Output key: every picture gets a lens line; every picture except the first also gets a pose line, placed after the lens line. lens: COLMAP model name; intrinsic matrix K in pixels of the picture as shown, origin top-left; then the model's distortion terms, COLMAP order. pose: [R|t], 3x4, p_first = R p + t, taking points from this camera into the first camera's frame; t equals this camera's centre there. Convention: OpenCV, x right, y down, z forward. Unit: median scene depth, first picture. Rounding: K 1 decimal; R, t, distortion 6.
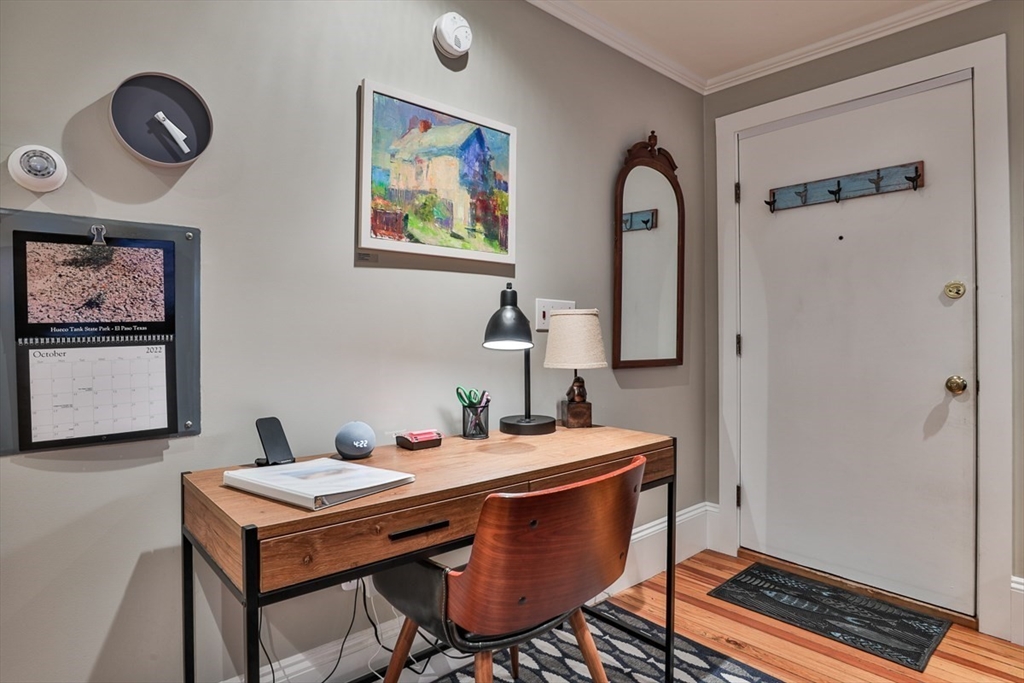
lens RADIAL K [[556.7, 0, 517.2], [0, 556.7, 328.6], [0, 0, 1]] dist [-0.046049, 0.000499]
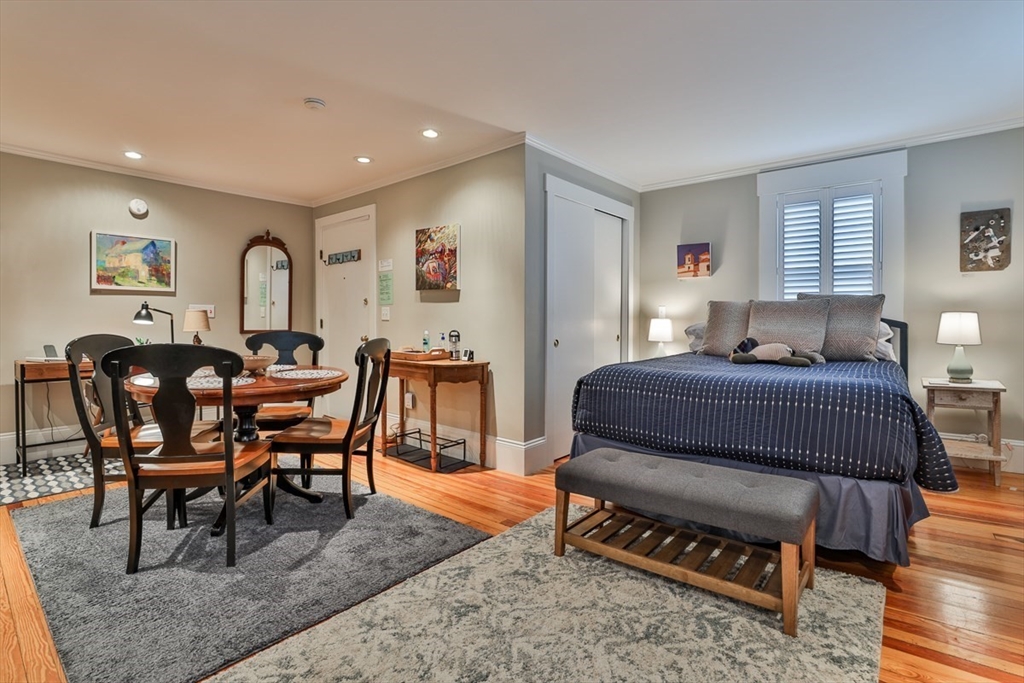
lens RADIAL K [[482.7, 0, 528.6], [0, 482.7, 326.4], [0, 0, 1]] dist [-0.030946, 0.000944]
pose [[0.985836, -0.002189, 0.167696, 1.441559], [-0.001524, 0.999757, 0.022012, -0.005558], [-0.167704, -0.021956, 0.985593, -1.676324]]
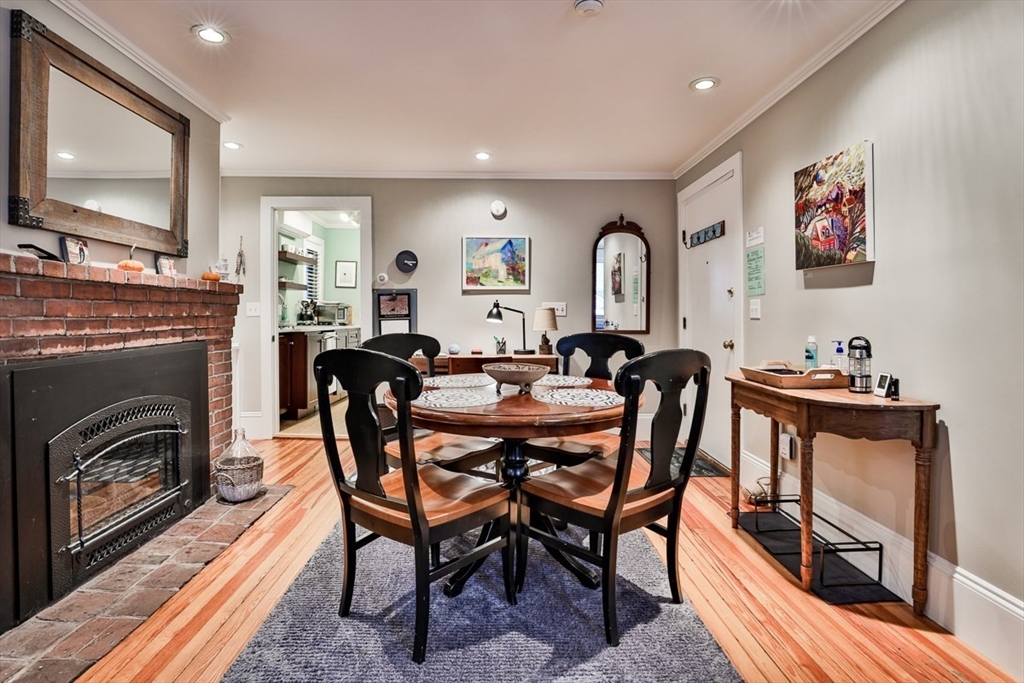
lens RADIAL K [[501.6, 0, 502.9], [0, 501.6, 317.6], [0, 0, 1]] dist [-0.045179, 0.012443]
pose [[0.757048, -0.003167, -0.653352, 1.607752], [0.007239, 0.999968, 0.003541, 0.003150], [0.653320, -0.007410, 0.757046, -0.919236]]
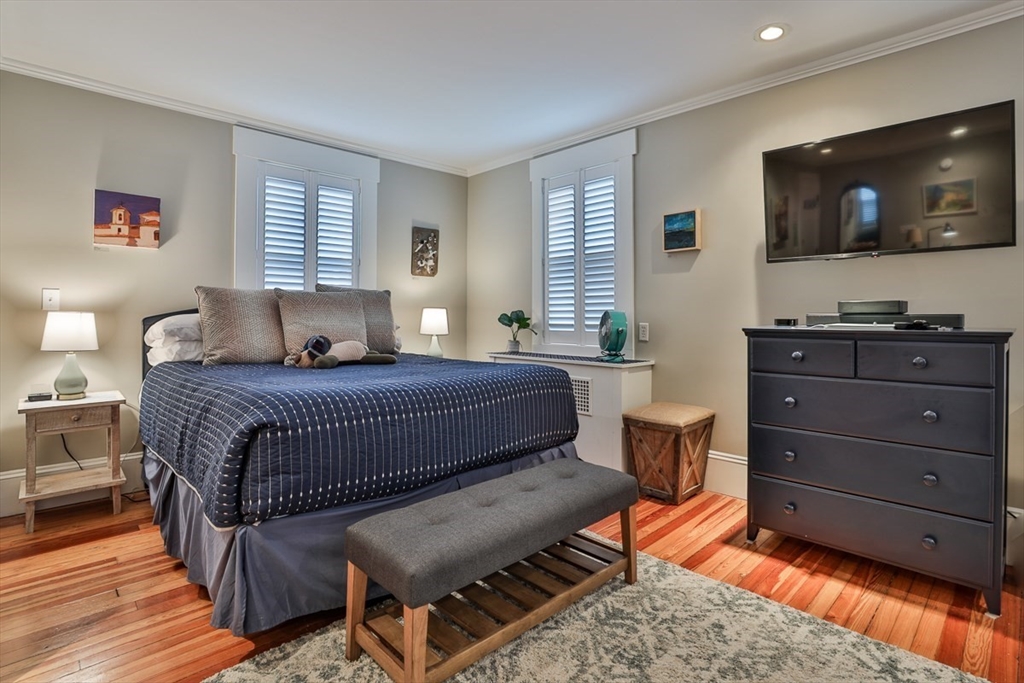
lens RADIAL K [[503.2, 0, 555.8], [0, 503.2, 317.4], [0, 0, 1]] dist [-0.025680, 0.000813]
pose [[-0.070649, -0.001456, 0.997500, 0.953205], [-0.009605, 0.999954, 0.000779, 0.012419], [-0.997455, -0.009526, -0.070660, -0.561436]]
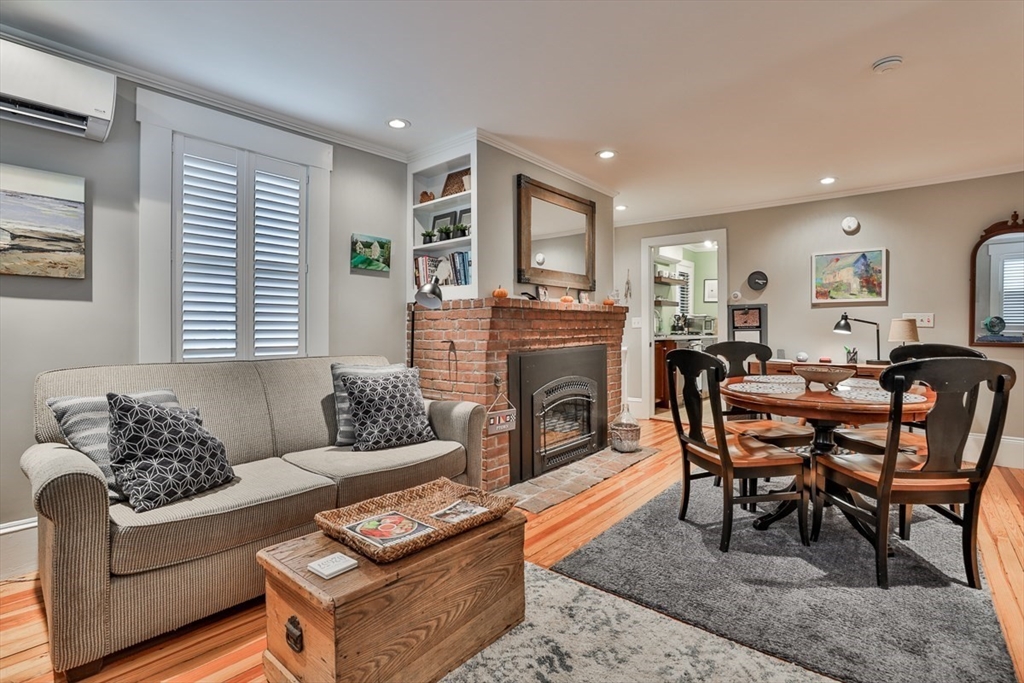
lens RADIAL K [[479.2, 0, 526.1], [0, 479.2, 334.7], [0, 0, 1]] dist [-0.041513, 0.011710]
pose [[0.153599, 0.010131, -0.988081, 2.157079], [0.010031, 0.999880, 0.011812, -0.003773], [0.988082, -0.011725, 0.153479, -1.104379]]
